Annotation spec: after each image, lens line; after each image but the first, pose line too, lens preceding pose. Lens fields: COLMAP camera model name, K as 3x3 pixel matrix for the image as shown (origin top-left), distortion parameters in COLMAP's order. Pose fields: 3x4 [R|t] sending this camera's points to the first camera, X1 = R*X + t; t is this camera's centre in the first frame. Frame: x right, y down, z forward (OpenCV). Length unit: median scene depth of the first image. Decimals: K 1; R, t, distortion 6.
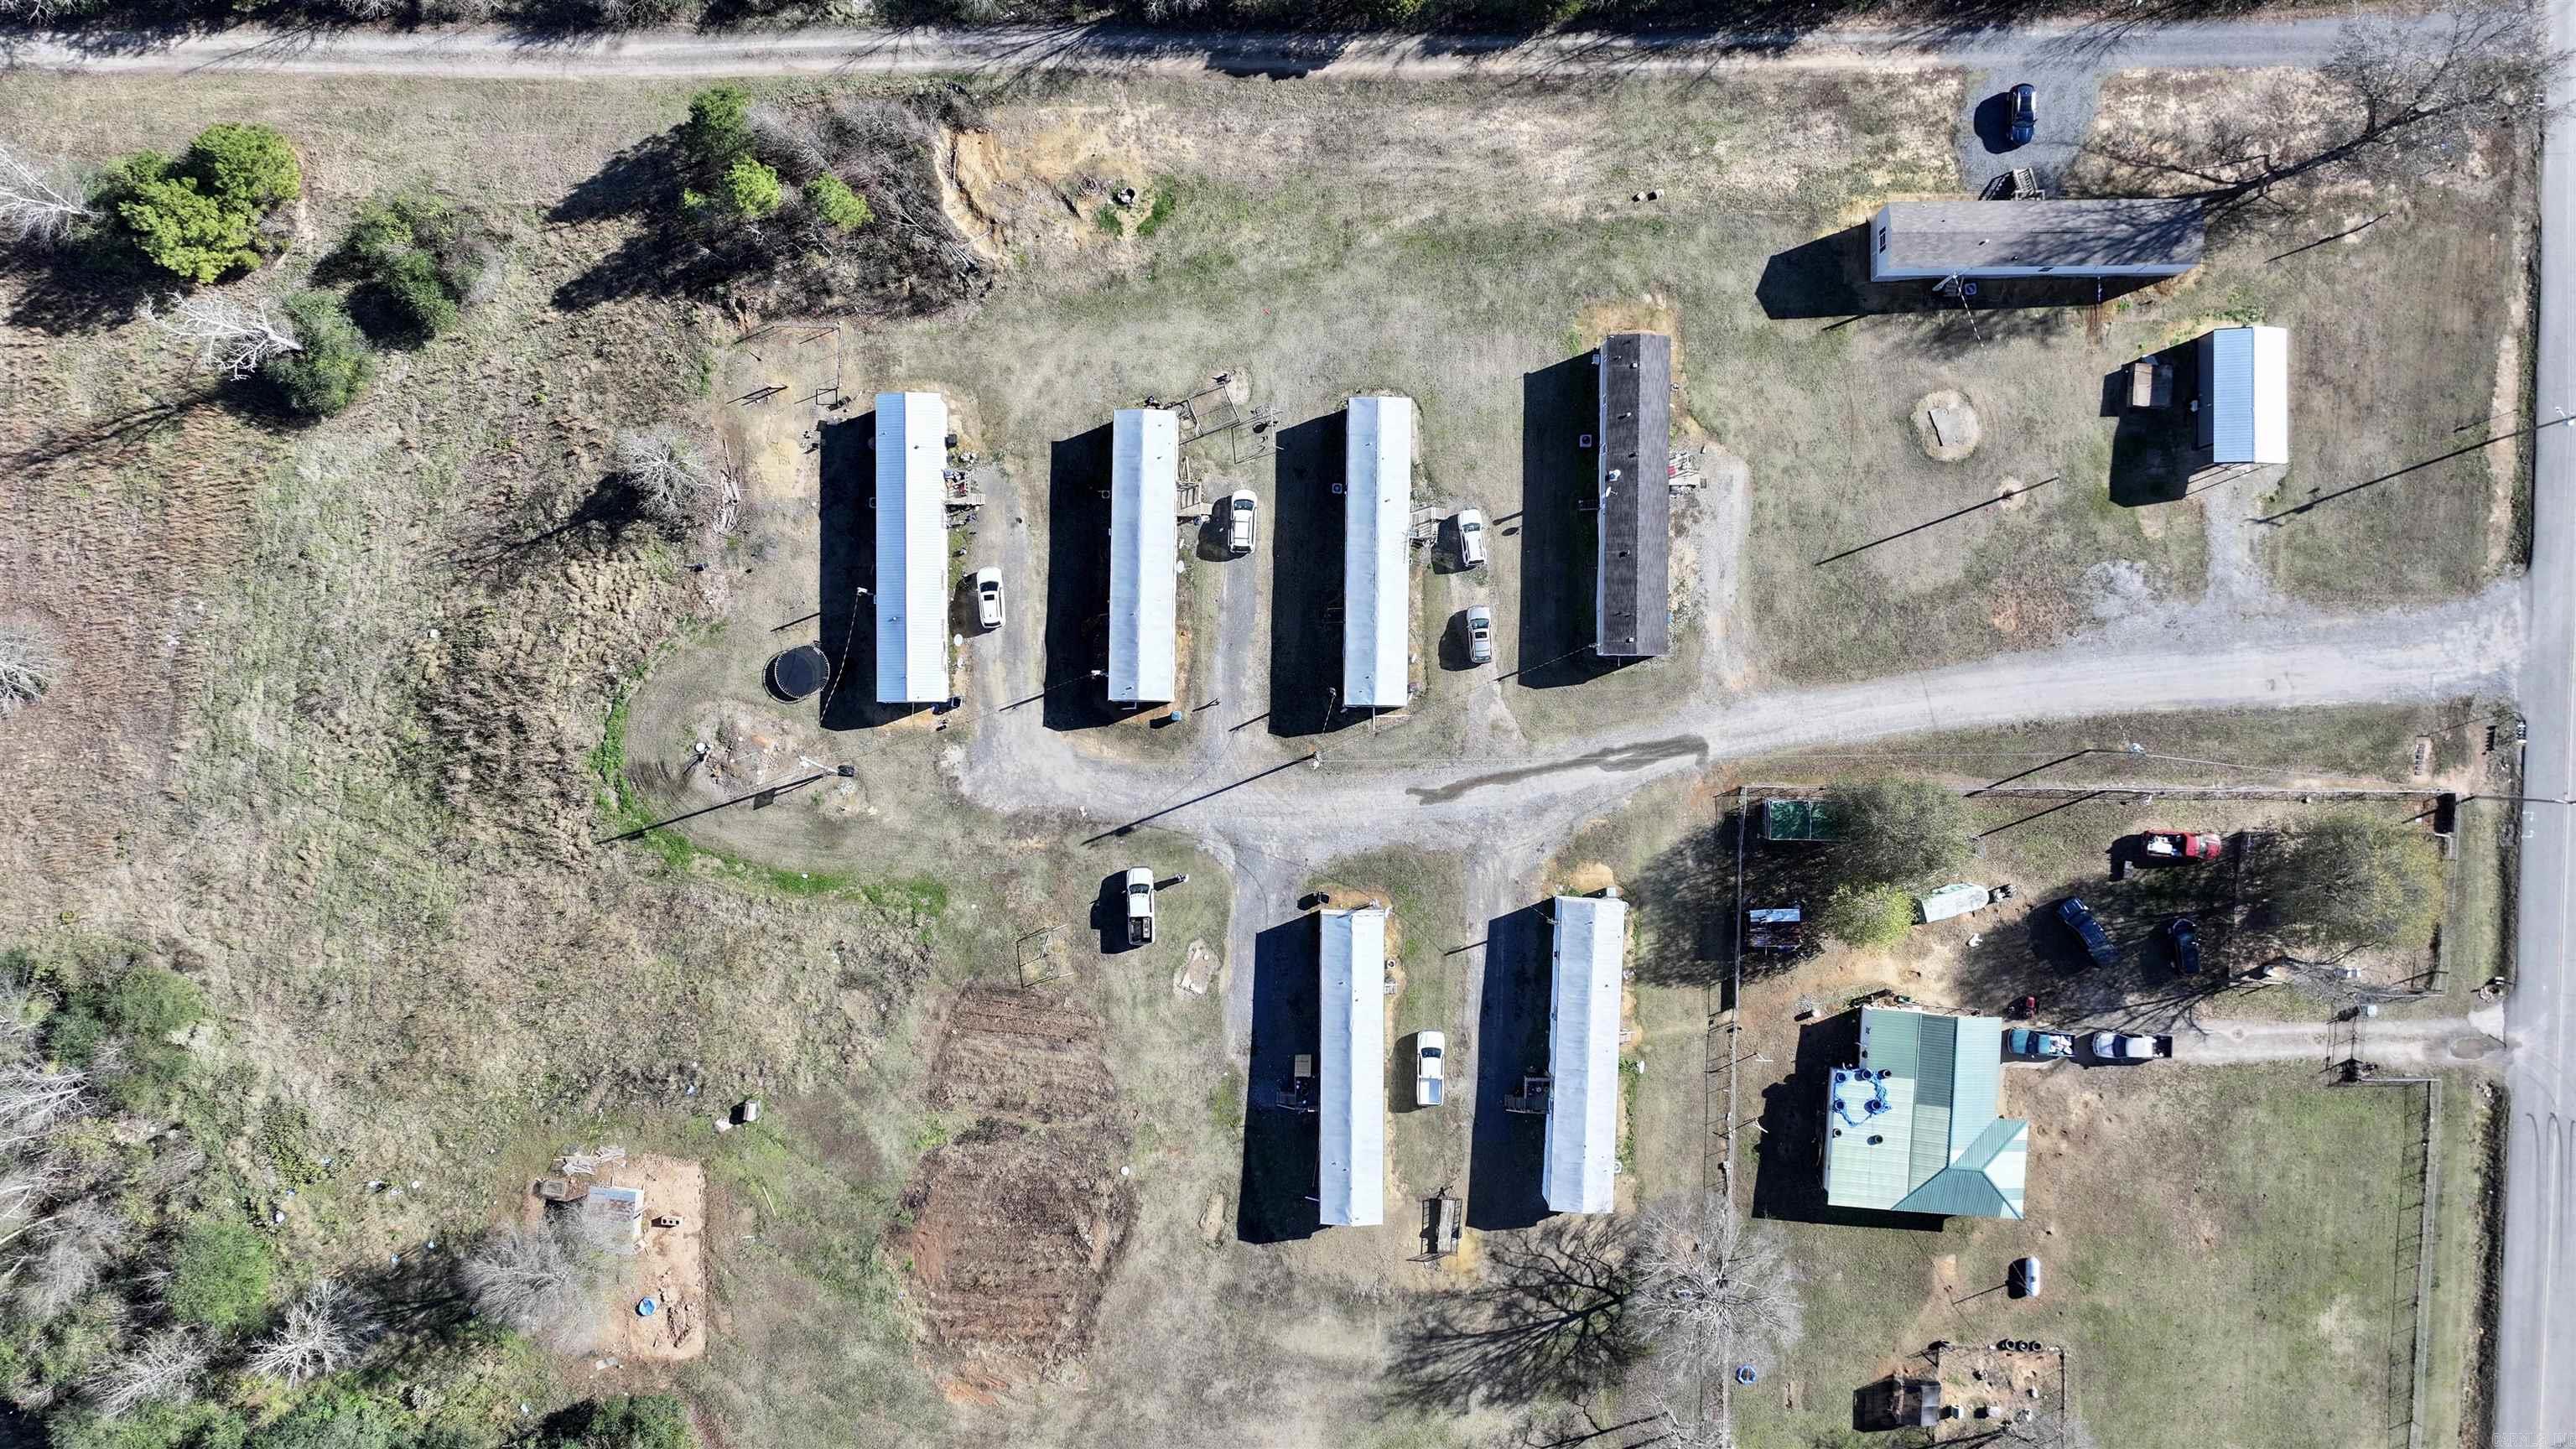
lens RADIAL K [[1811.5, 0, 1293.9], [0, 1811.5, 721.0], [0, 0, 1]] dist [0.001080, 0.013407]
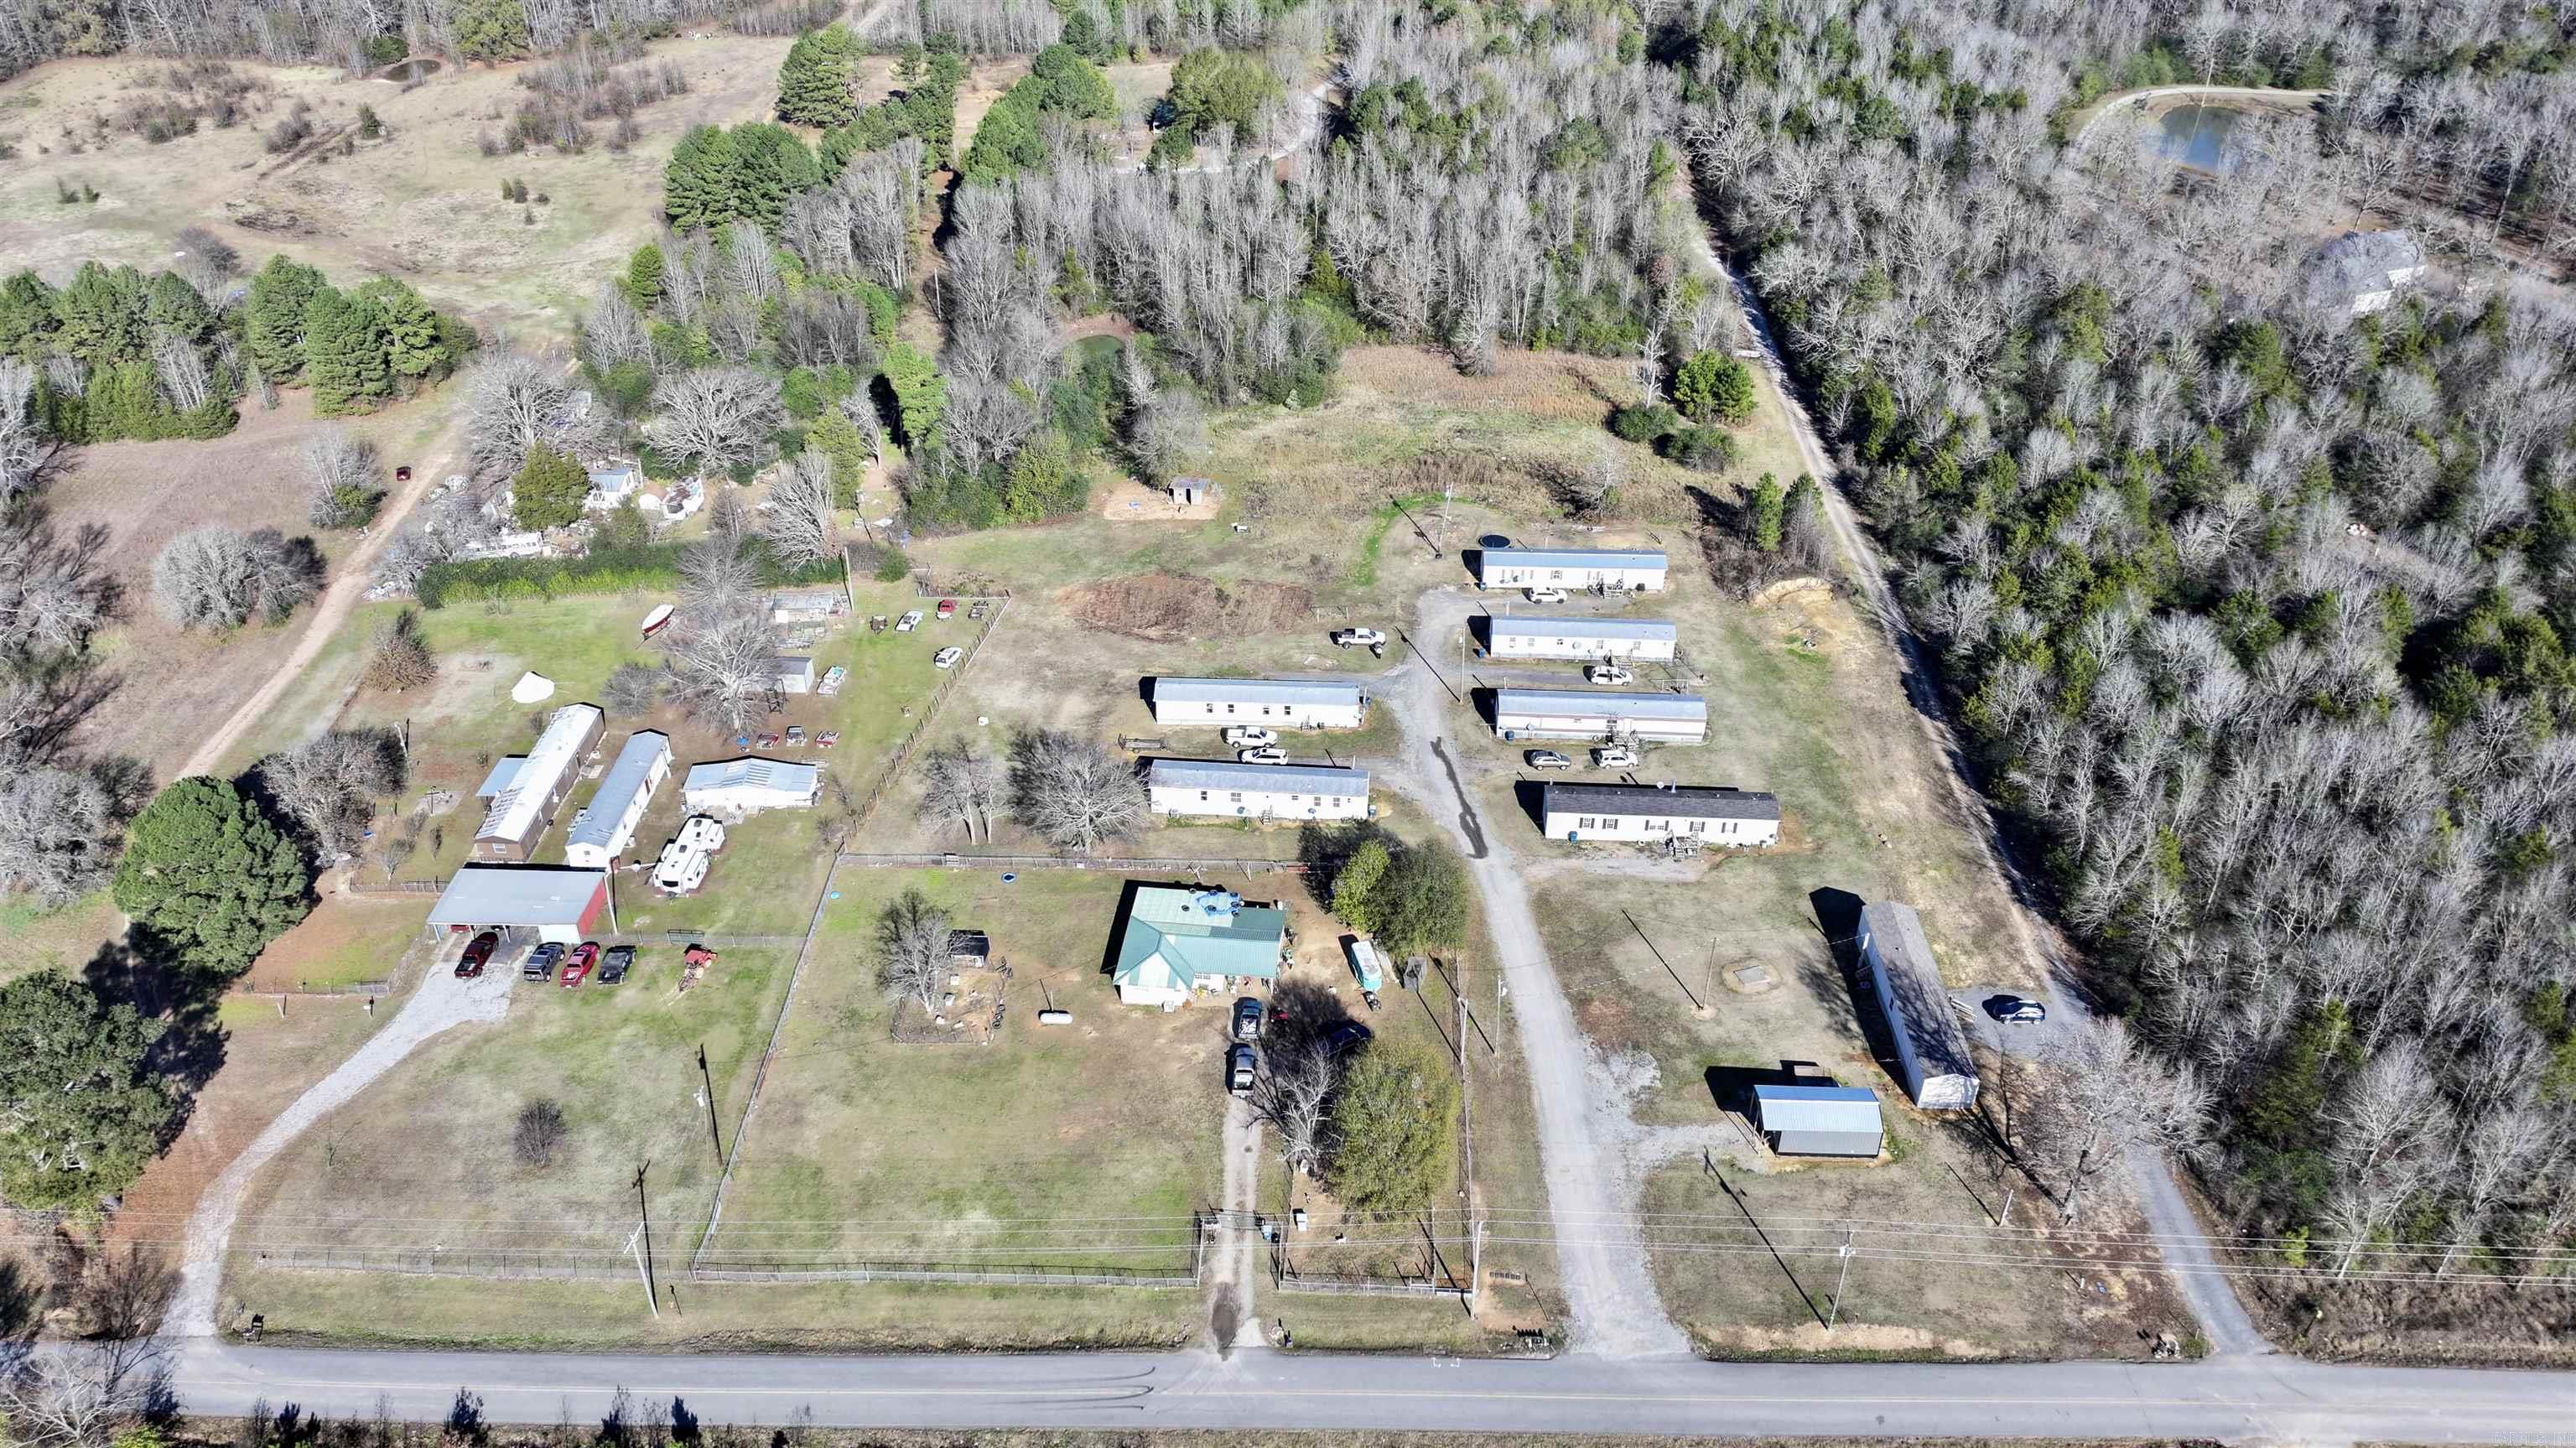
lens RADIAL K [[1915.1, 0, 1292.2], [0, 1915.1, 711.3], [0, 0, 1]] dist [0.003080, 0.010180]
pose [[-0.028327, 0.558186, -0.829232, 1.338903], [-0.999589, -0.012175, 0.025952, 0.117385], [0.004390, 0.829627, 0.558301, 0.114997]]
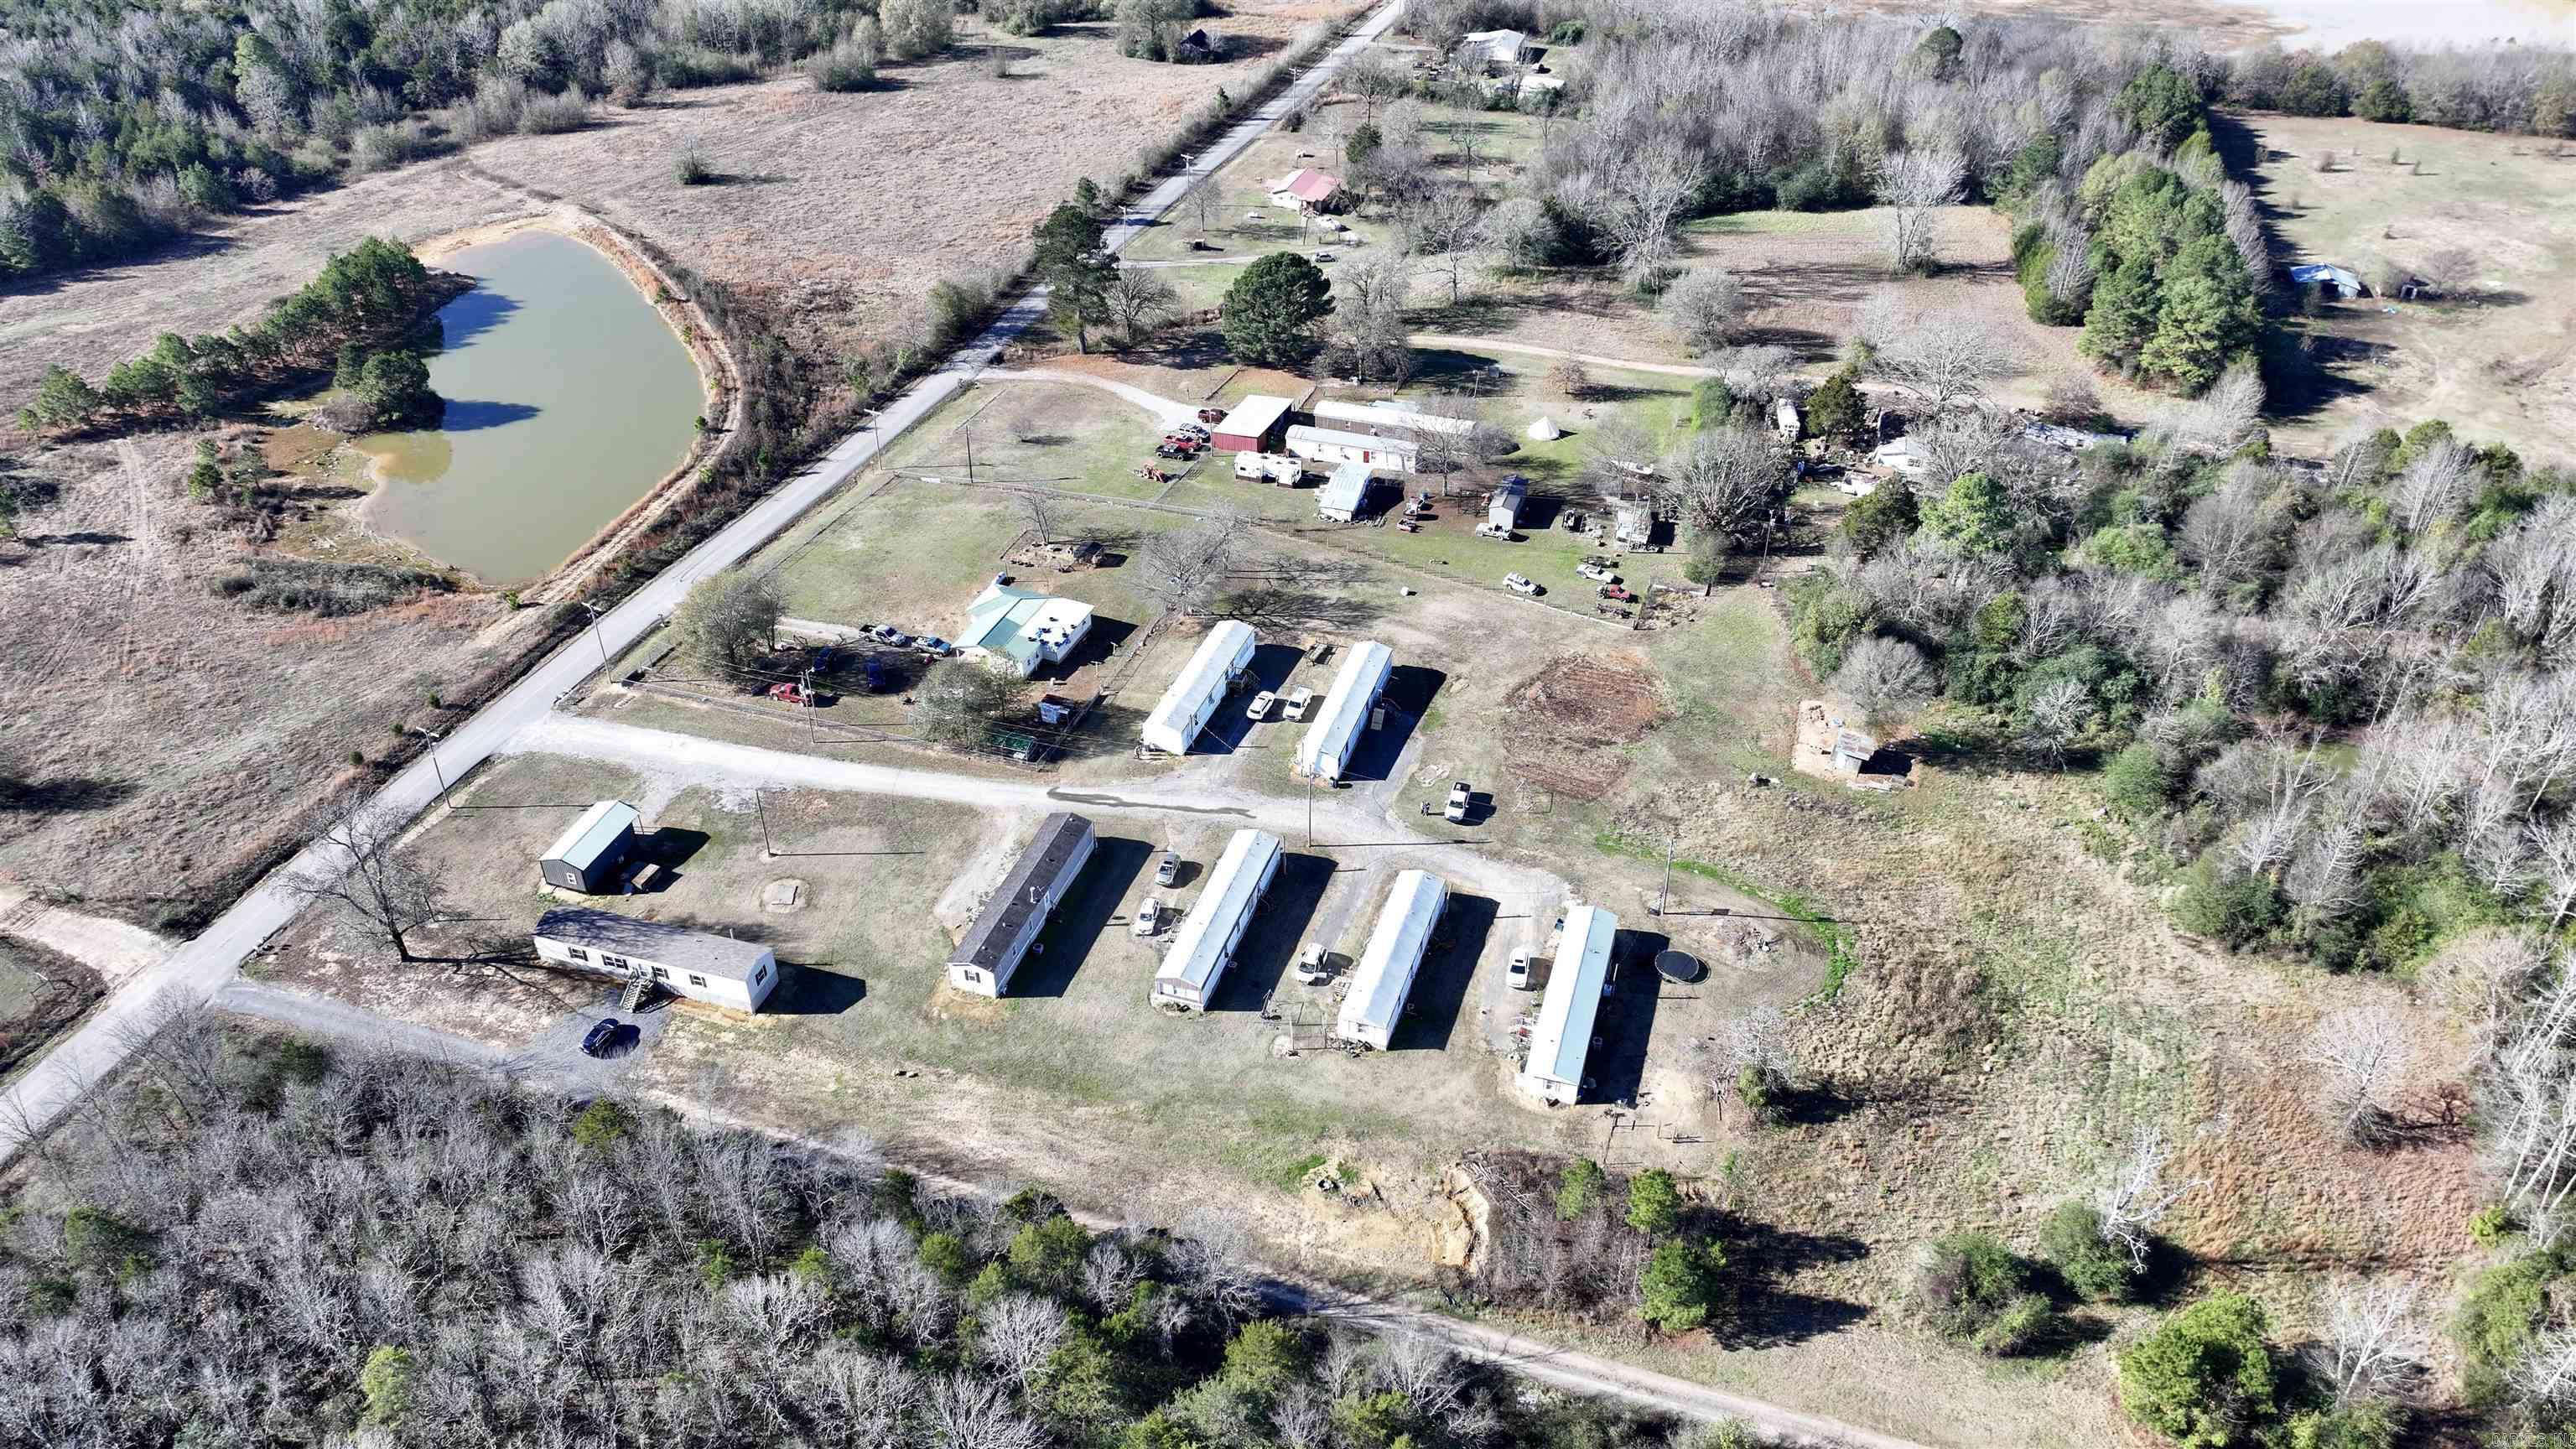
lens RADIAL K [[1805.1, 0, 1291.8], [0, 1805.1, 725.1], [0, 0, 1]] dist [0.007626, 0.001815]
pose [[-0.954235, -0.169676, 0.246263, -0.297647], [0.299043, -0.549708, 0.779996, -1.006973], [0.003026, 0.817943, 0.575291, 0.132135]]
